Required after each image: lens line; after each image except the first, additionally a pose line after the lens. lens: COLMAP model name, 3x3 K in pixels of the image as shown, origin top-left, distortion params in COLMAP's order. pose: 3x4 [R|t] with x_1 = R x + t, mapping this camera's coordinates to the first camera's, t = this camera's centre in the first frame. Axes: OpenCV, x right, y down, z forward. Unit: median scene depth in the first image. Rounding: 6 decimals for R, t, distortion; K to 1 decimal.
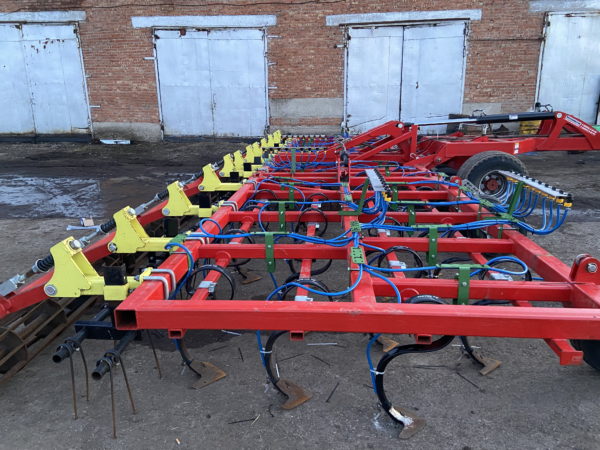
lens RADIAL K [[456.2, 0, 297.4], [0, 456.2, 220.8], [0, 0, 1]] dist [0.116262, -0.155647]
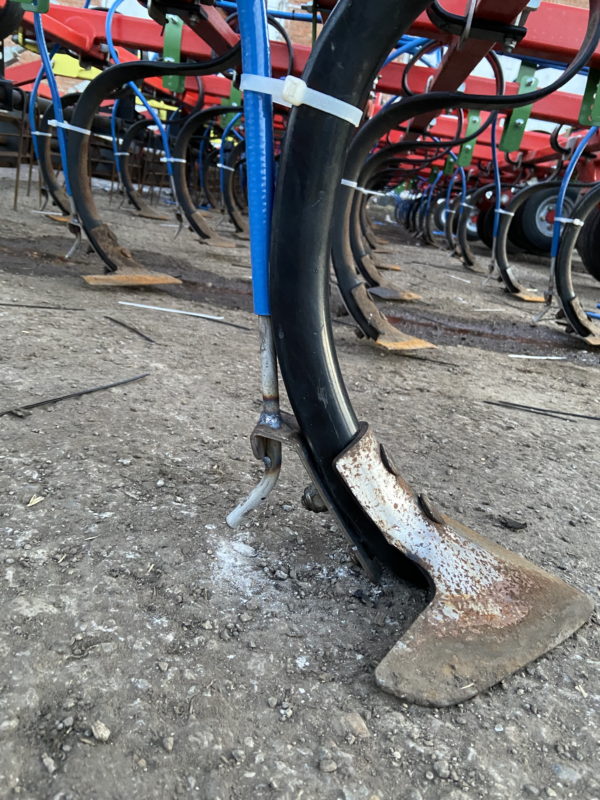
lens RADIAL K [[608.2, 0, 316.8], [0, 608.2, 395.6], [0, 0, 1]] dist [0.116262, -0.155647]
pose [[0.983191, 0.178325, 0.039197, 0.174216], [-0.180294, 0.982112, 0.054309, 0.366164], [-0.028811, -0.060463, 0.997755, 0.798149]]
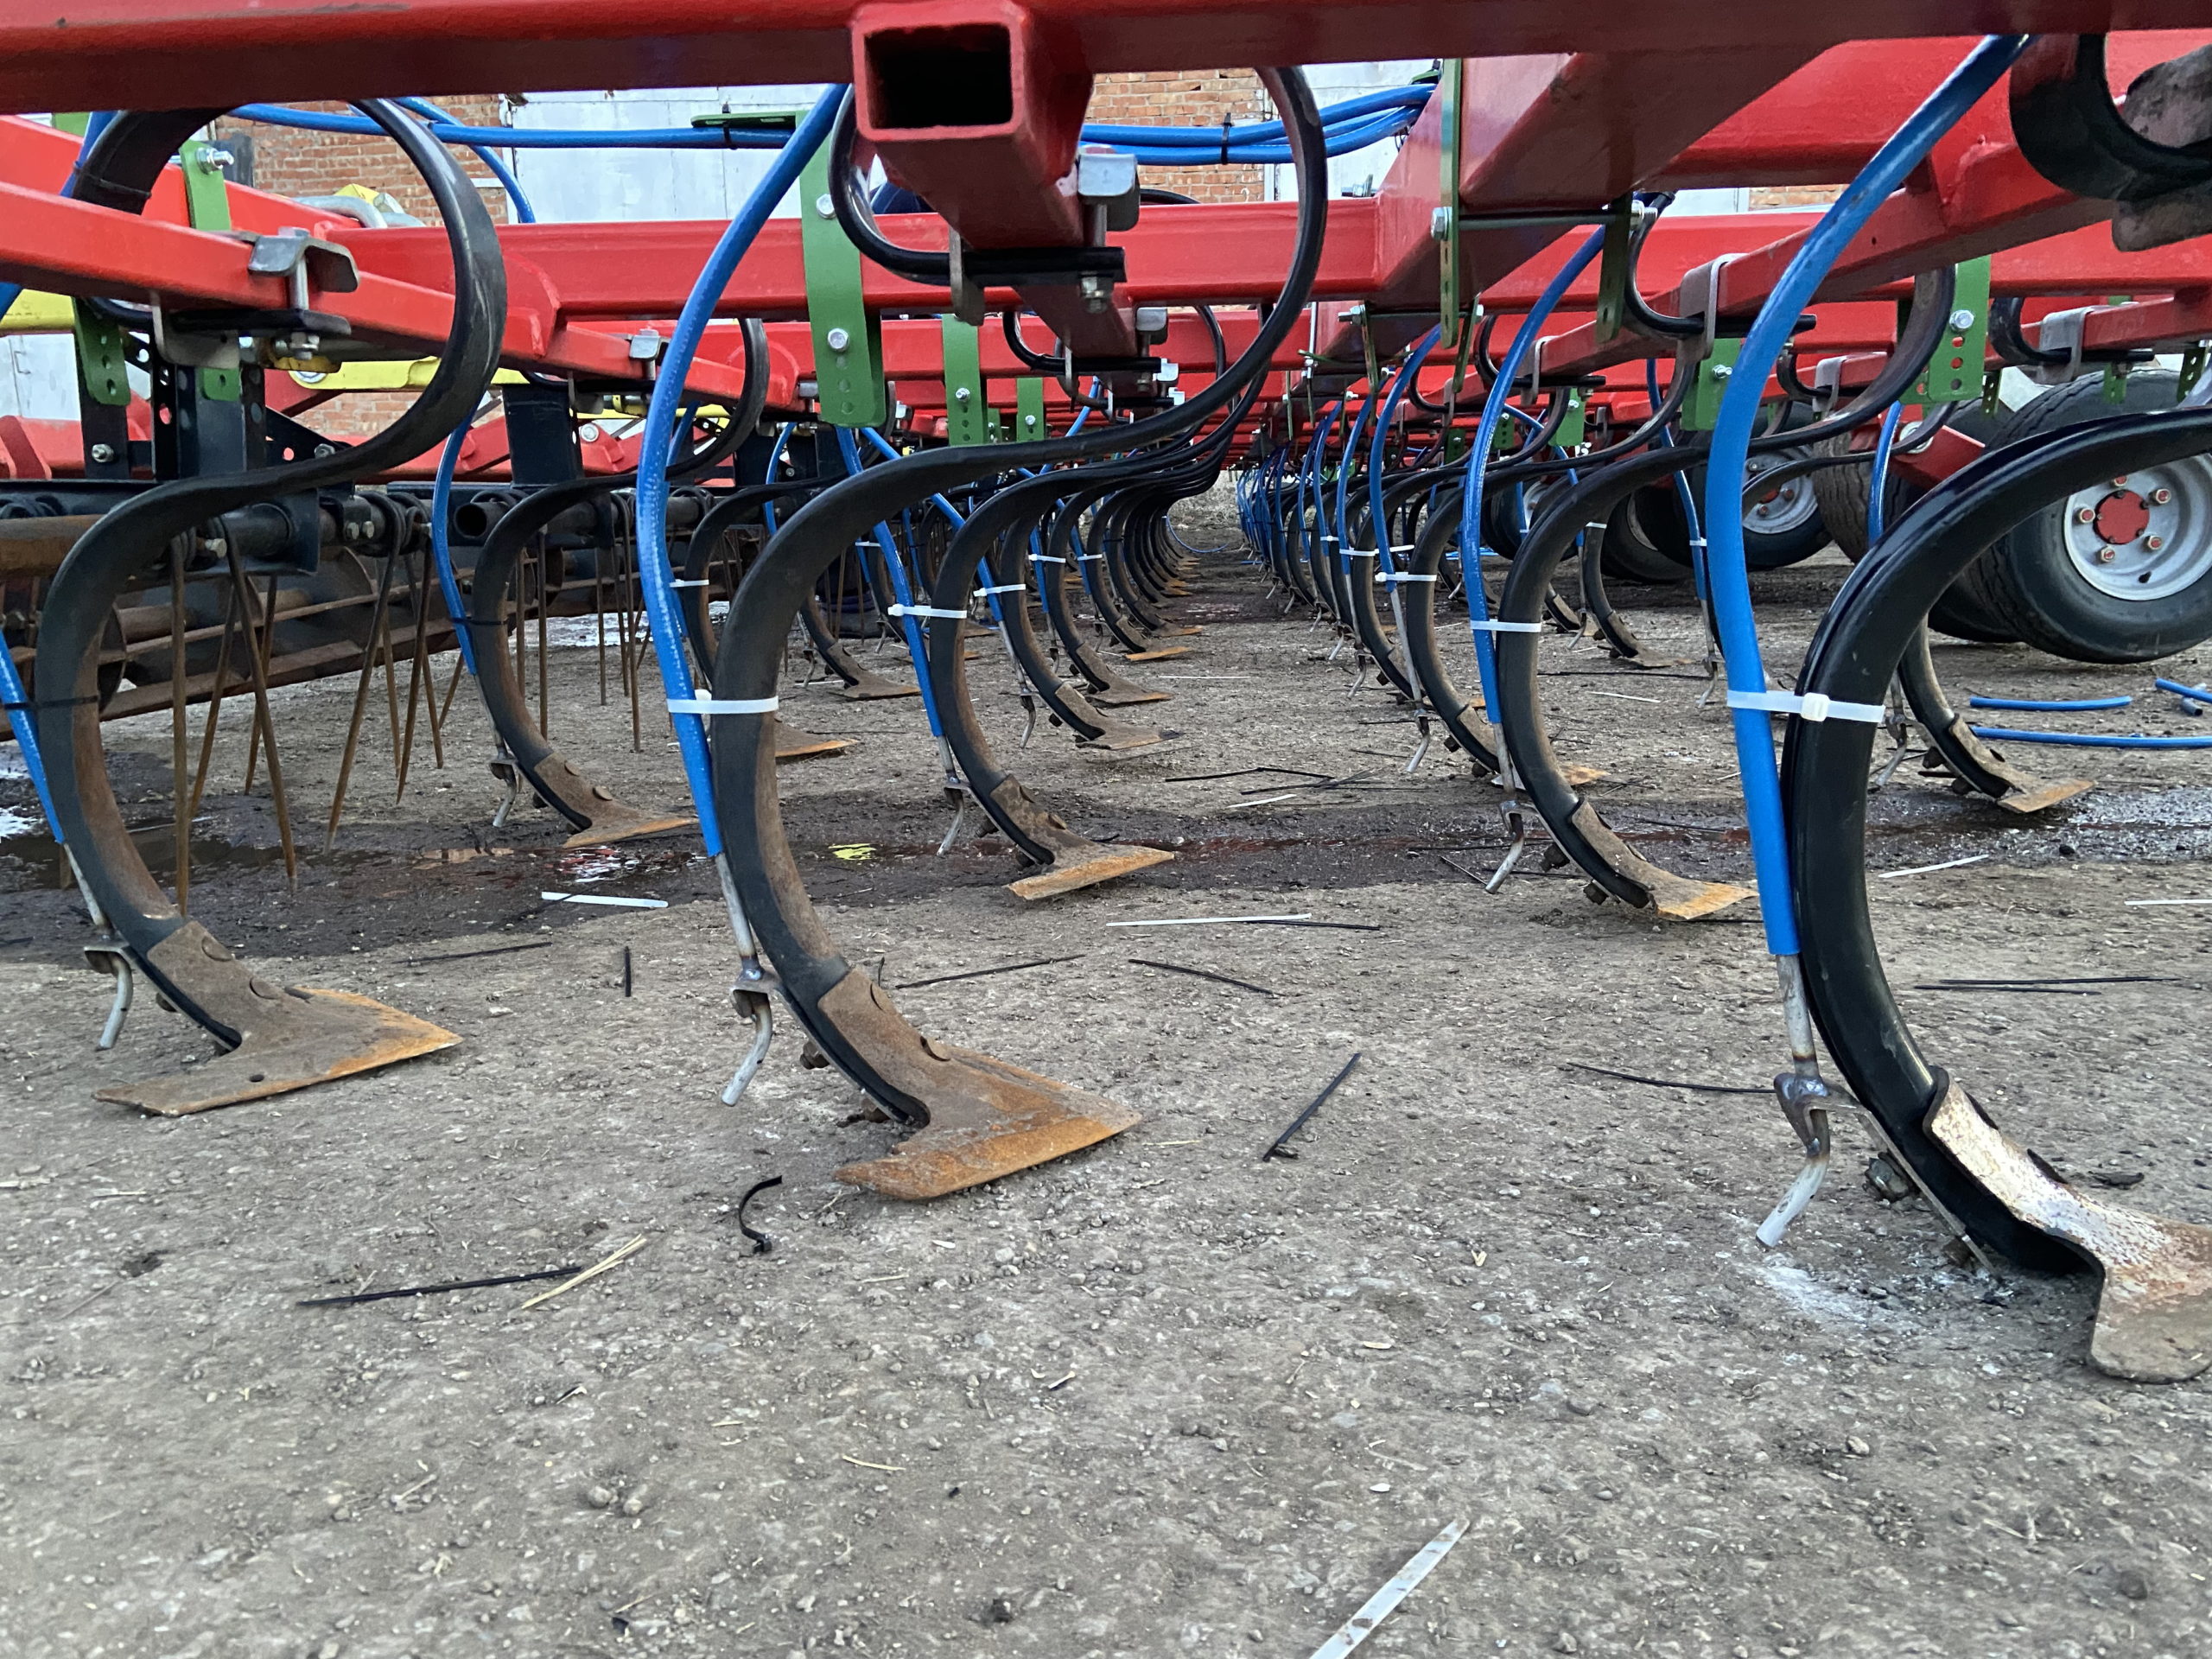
lens RADIAL K [[1681.8, 0, 1096.5], [0, 1681.8, 814.0], [0, 0, 1]] dist [0.116262, -0.155647]
pose [[0.999927, -0.011249, 0.004308, 0.021497], [0.011517, 0.997595, -0.068352, 0.350376], [-0.003528, 0.068396, 0.997652, 0.609668]]
